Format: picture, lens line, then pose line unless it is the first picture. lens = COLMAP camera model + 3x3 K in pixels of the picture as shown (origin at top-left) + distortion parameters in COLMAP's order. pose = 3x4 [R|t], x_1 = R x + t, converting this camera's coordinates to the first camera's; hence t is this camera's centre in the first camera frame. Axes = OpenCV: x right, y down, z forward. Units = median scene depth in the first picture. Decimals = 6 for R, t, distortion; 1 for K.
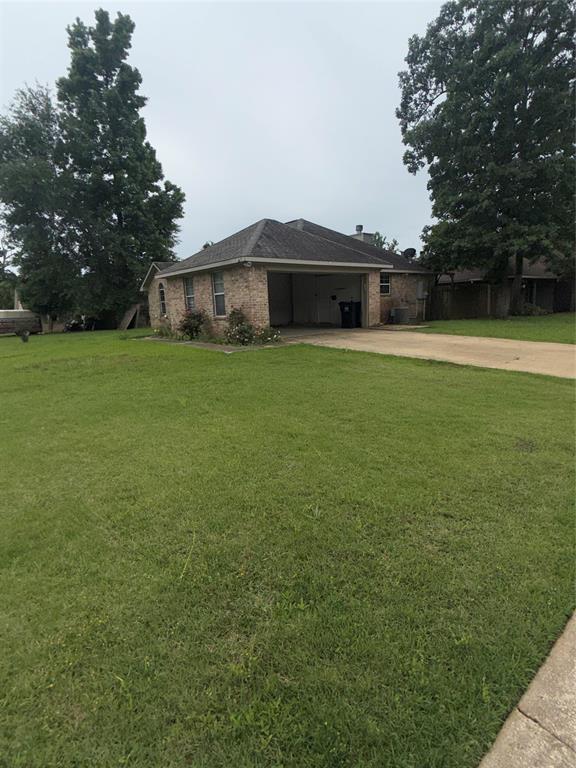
lens RADIAL K [[410.7, 0, 288.0], [0, 410.7, 384.0], [0, 0, 1]] dist [-0.000033, 0.024317]
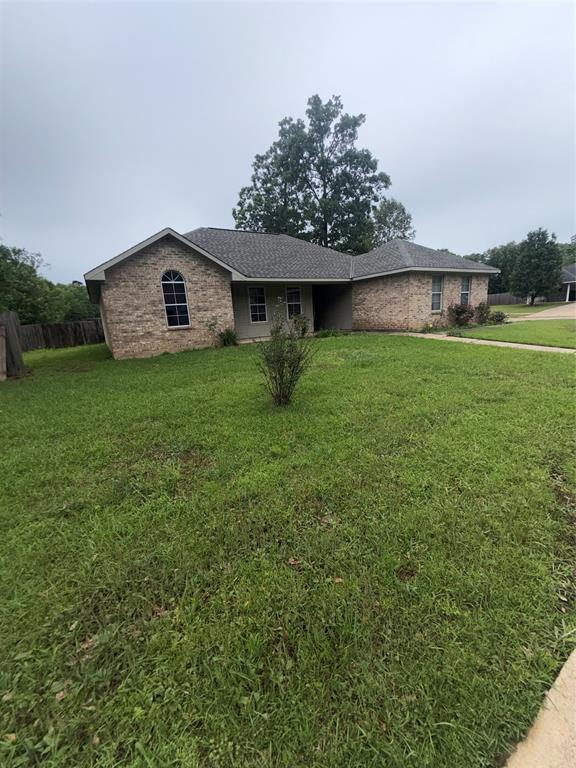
lens RADIAL K [[306.4, 0, 288.0], [0, 306.4, 384.0], [0, 0, 1]] dist [-0.000330, 0.000046]
pose [[0.123789, -0.183815, 0.975135, -0.667580], [0.241396, 0.958751, 0.150083, -0.113273], [-0.962499, 0.216815, 0.163055, 0.751719]]
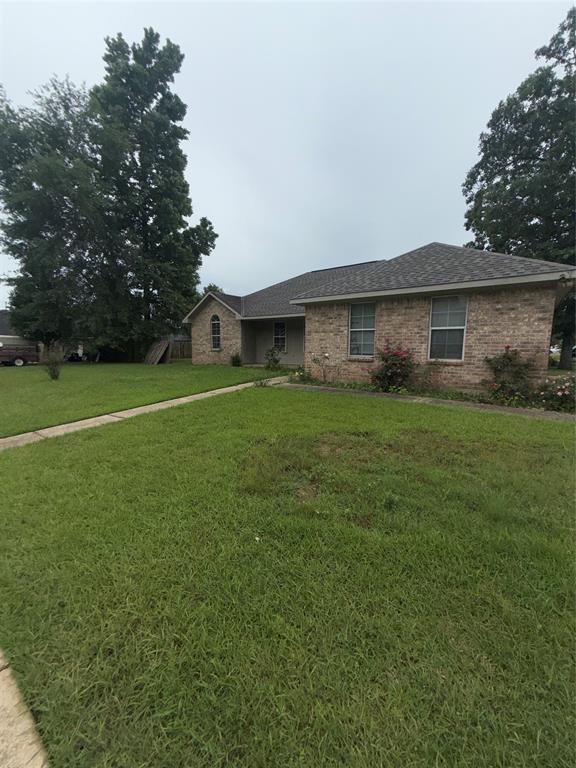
lens RADIAL K [[305.5, 0, 289.0], [0, 305.5, 370.2], [0, 0, 1]] dist [0.040829, 0.000065]
pose [[0.968616, 0.027154, 0.247075, -0.292079], [0.000127, 0.993961, -0.109735, -0.047137], [-0.248563, 0.106322, 0.962763, 0.297021]]
